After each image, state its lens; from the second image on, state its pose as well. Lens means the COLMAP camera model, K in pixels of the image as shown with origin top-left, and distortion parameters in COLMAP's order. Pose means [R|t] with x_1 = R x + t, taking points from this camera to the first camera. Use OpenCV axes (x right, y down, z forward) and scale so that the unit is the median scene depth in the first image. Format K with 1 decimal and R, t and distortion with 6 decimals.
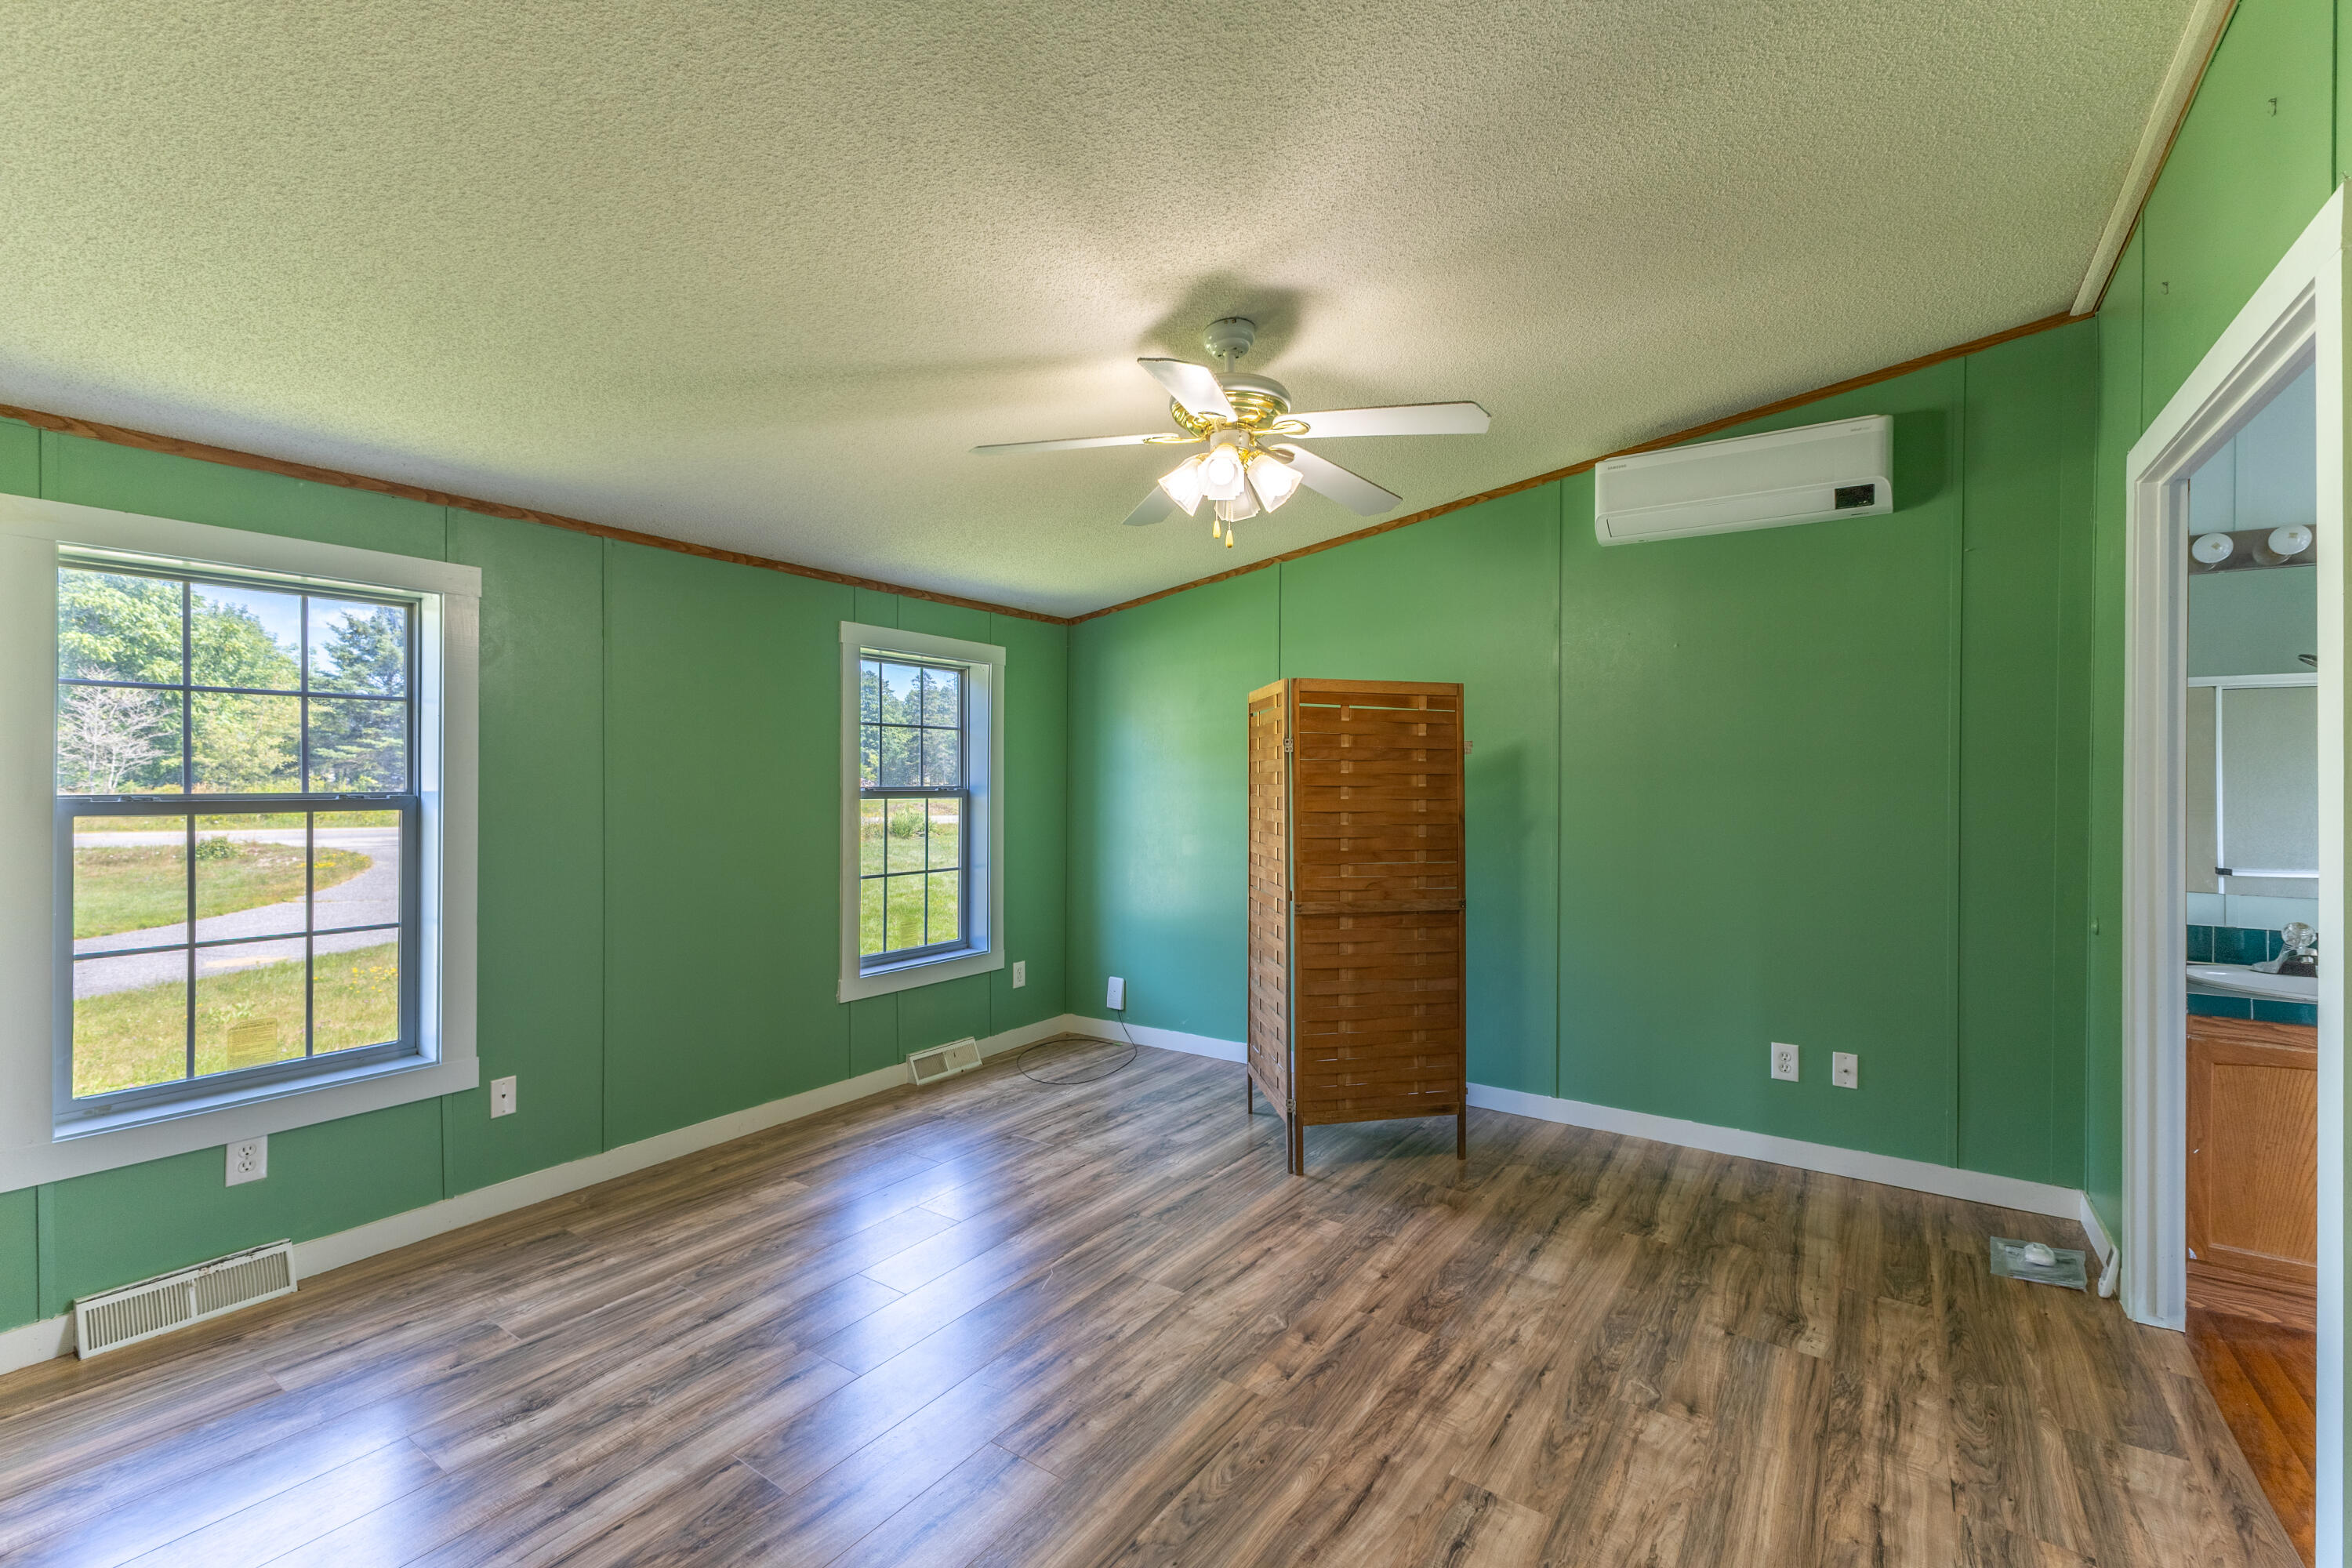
lens RADIAL K [[1012.8, 0, 1182.3], [0, 1012.8, 775.2], [0, 0, 1]] dist [0.007167, -0.000432]
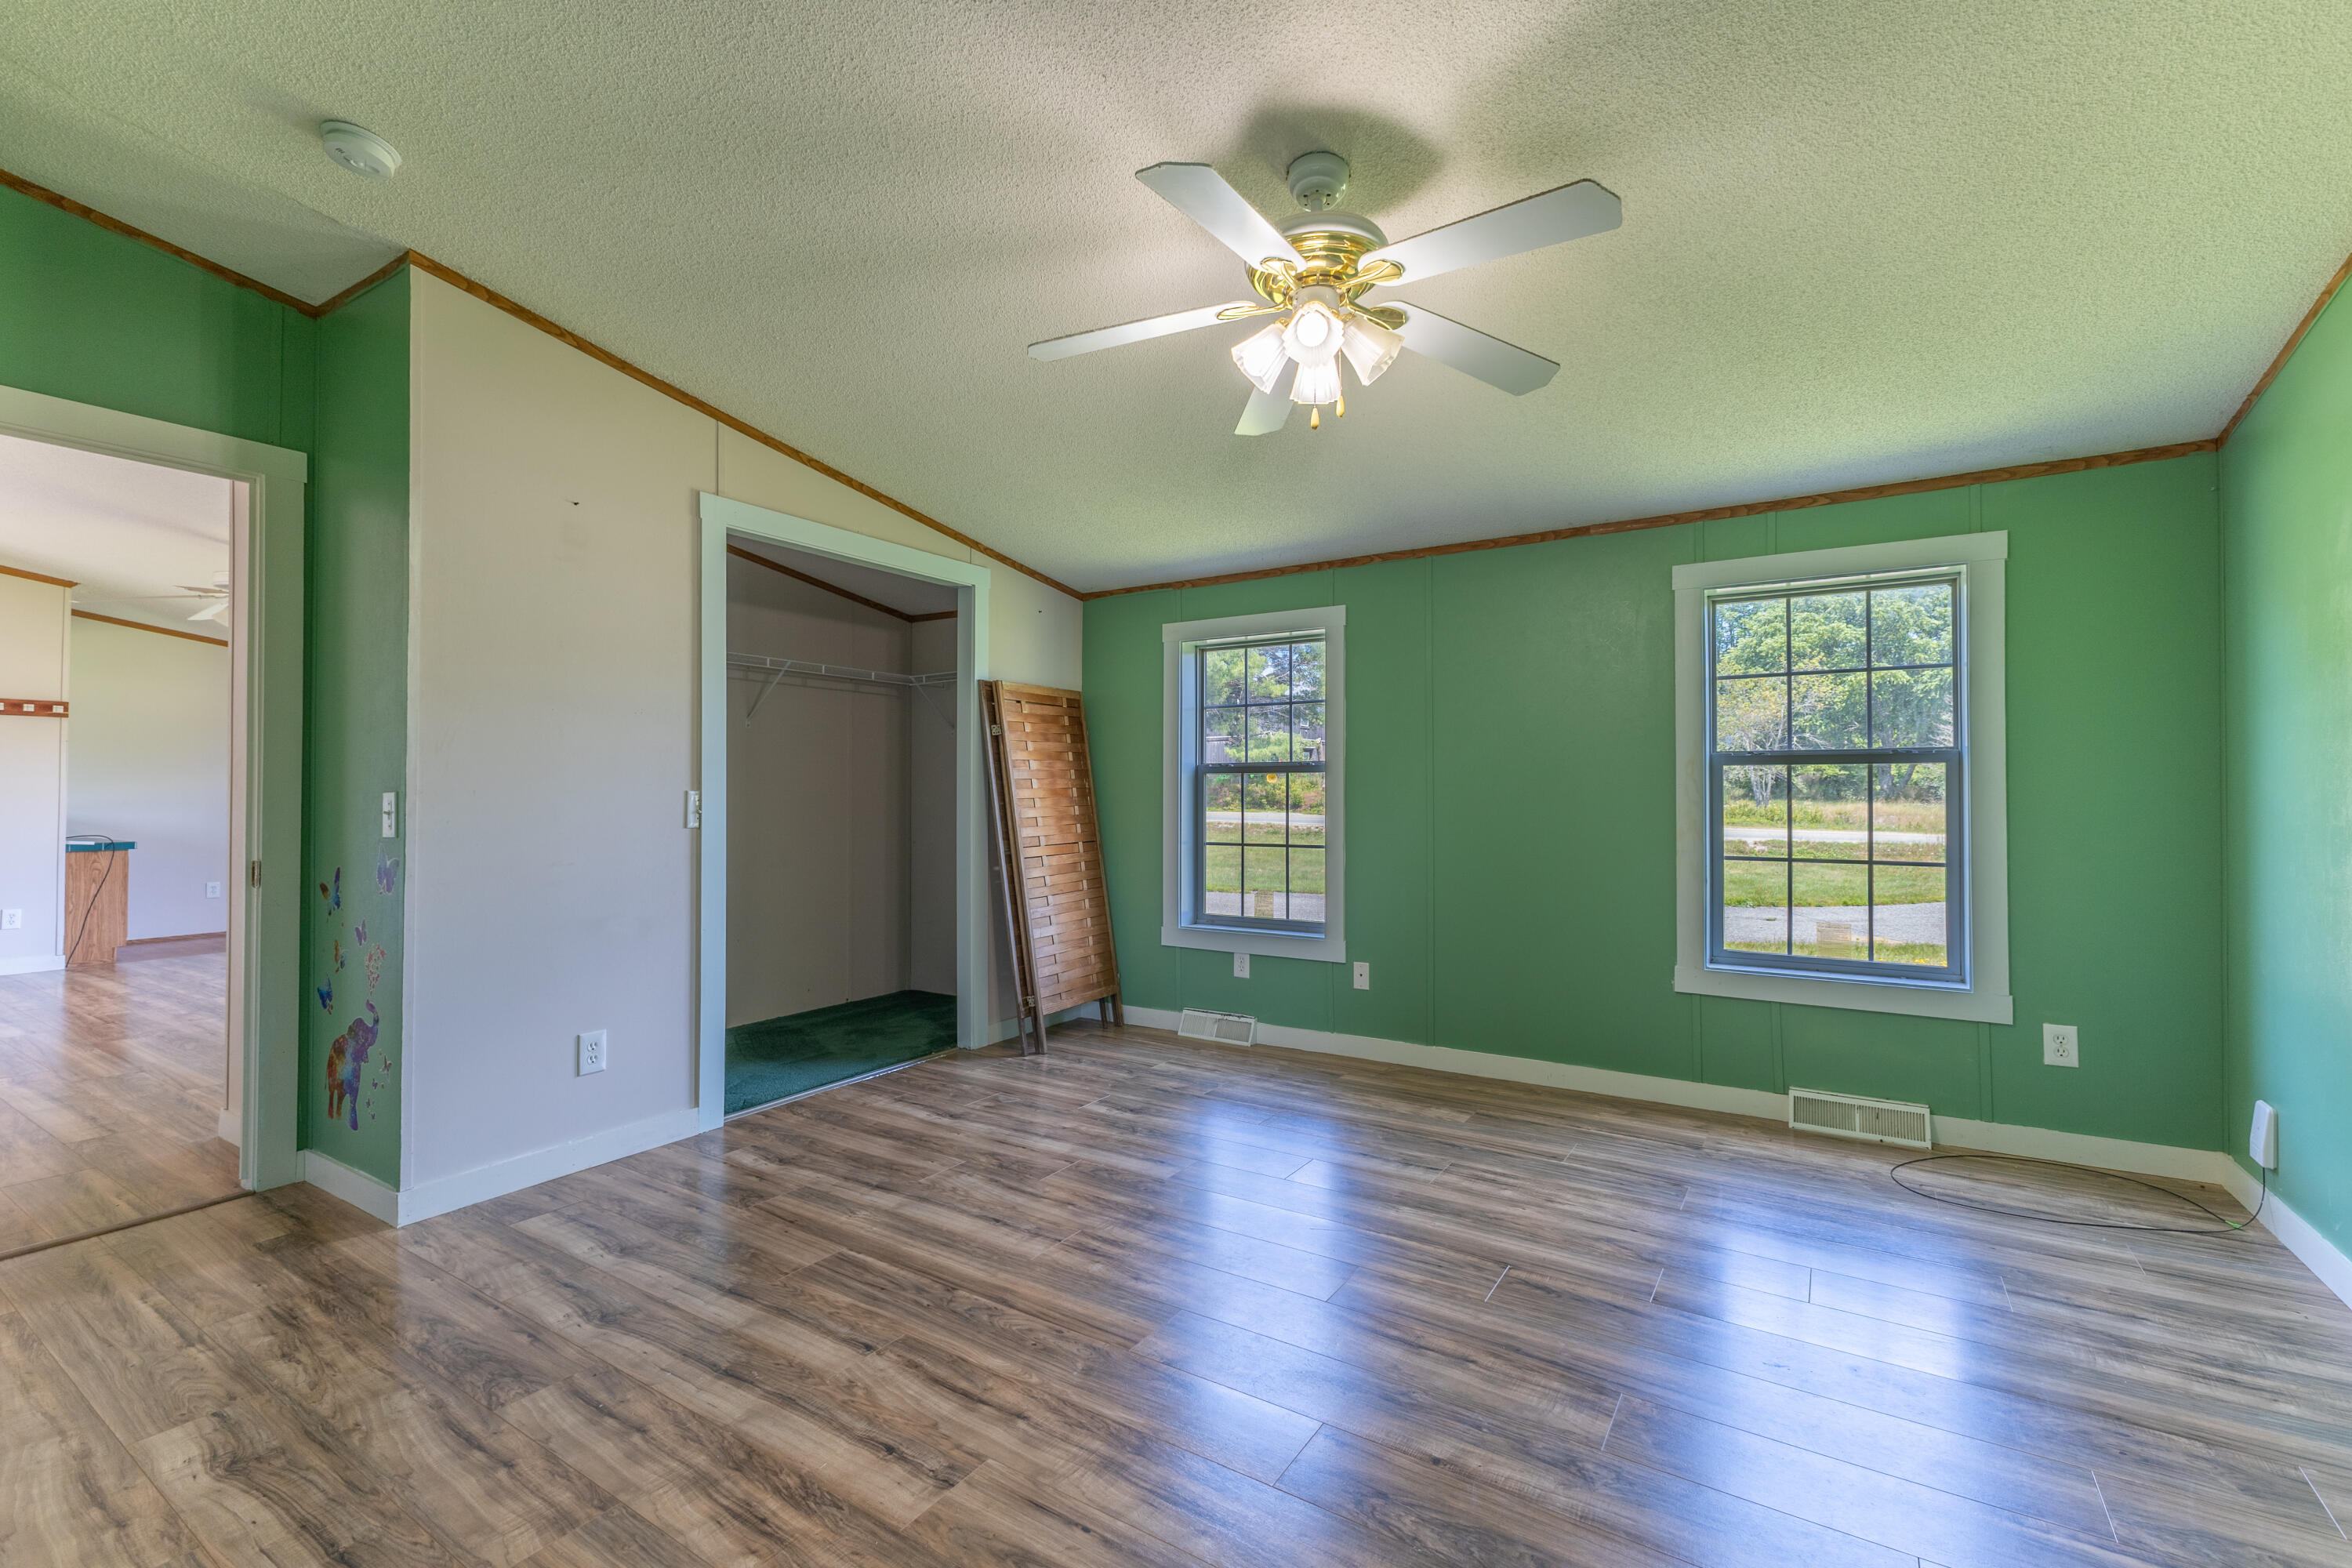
lens RADIAL K [[1007.9, 0, 1184.0], [0, 1007.9, 792.3], [0, 0, 1]] dist [0.003664, -0.000044]
pose [[0.025531, -0.003009, -0.999669, 0.870495], [0.003505, 0.999990, -0.002921, 0.078454], [0.999668, -0.003429, 0.025542, 0.865582]]
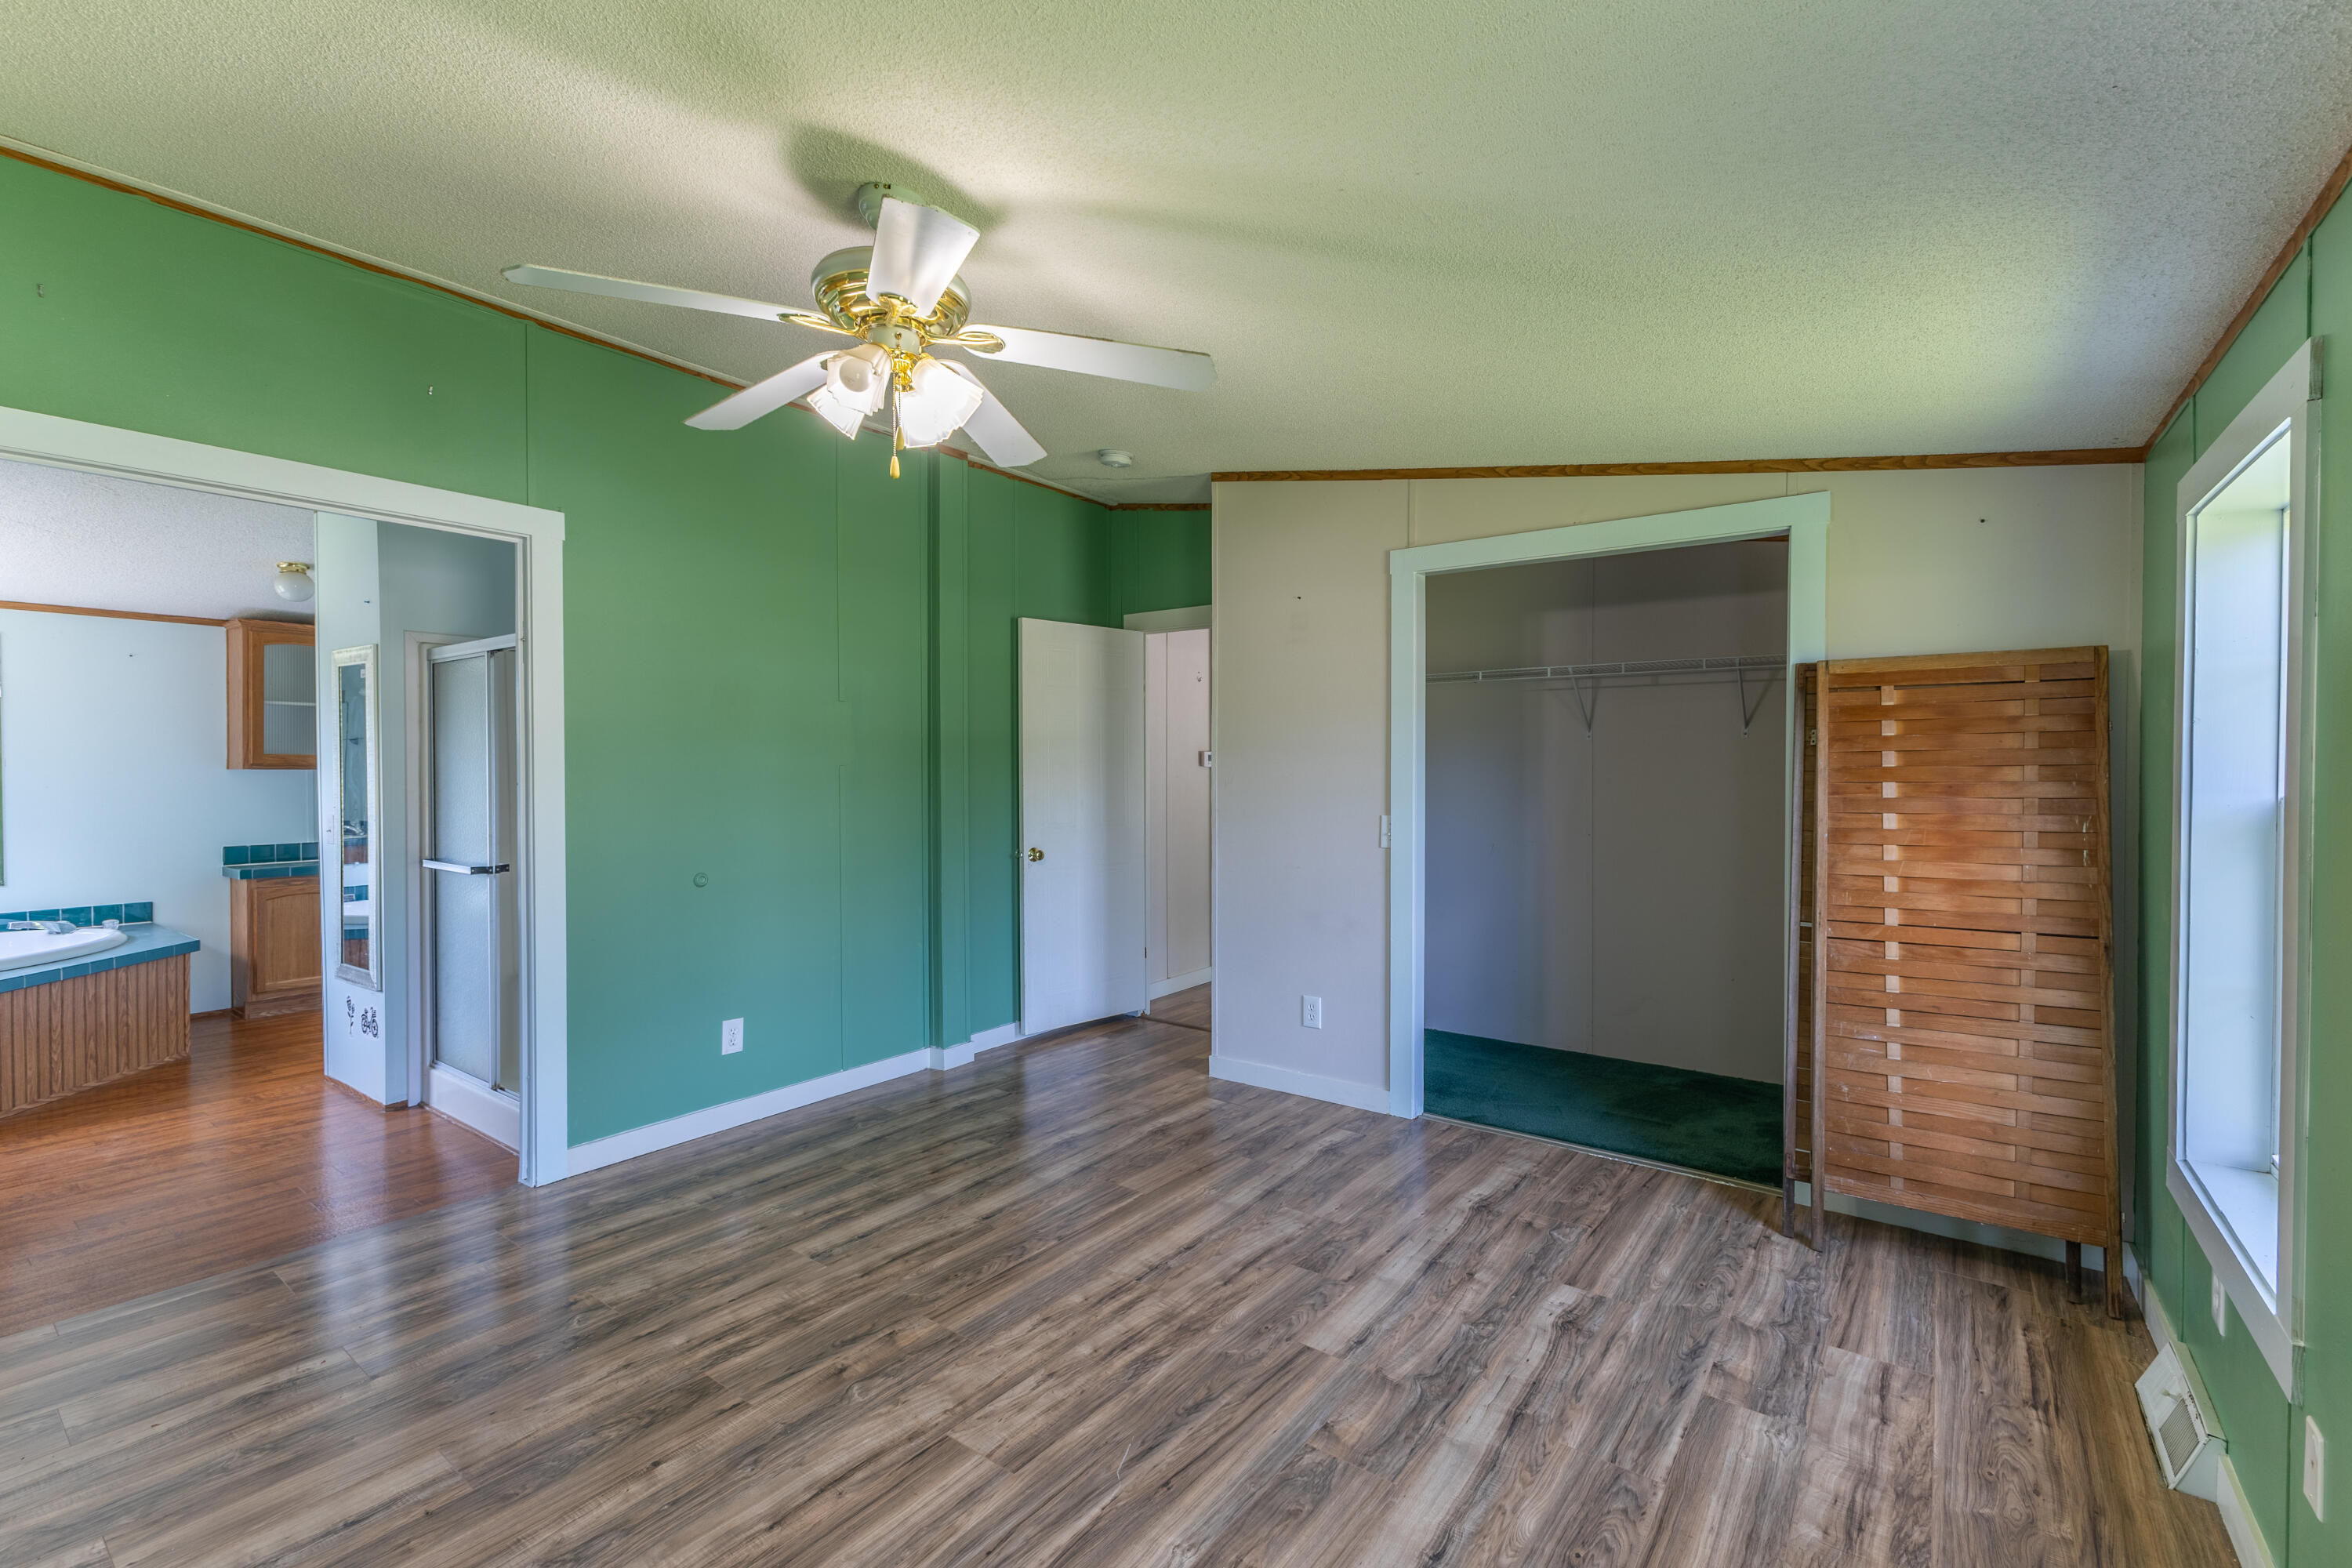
lens RADIAL K [[1012.8, 0, 1182.3], [0, 1012.8, 775.2], [0, 0, 1]] dist [0.007167, -0.000432]
pose [[-0.999186, -0.001654, 0.040311, -0.210235], [-0.001352, 0.999971, 0.007509, 0.000893], [-0.040322, 0.007448, -0.999159, 1.781308]]
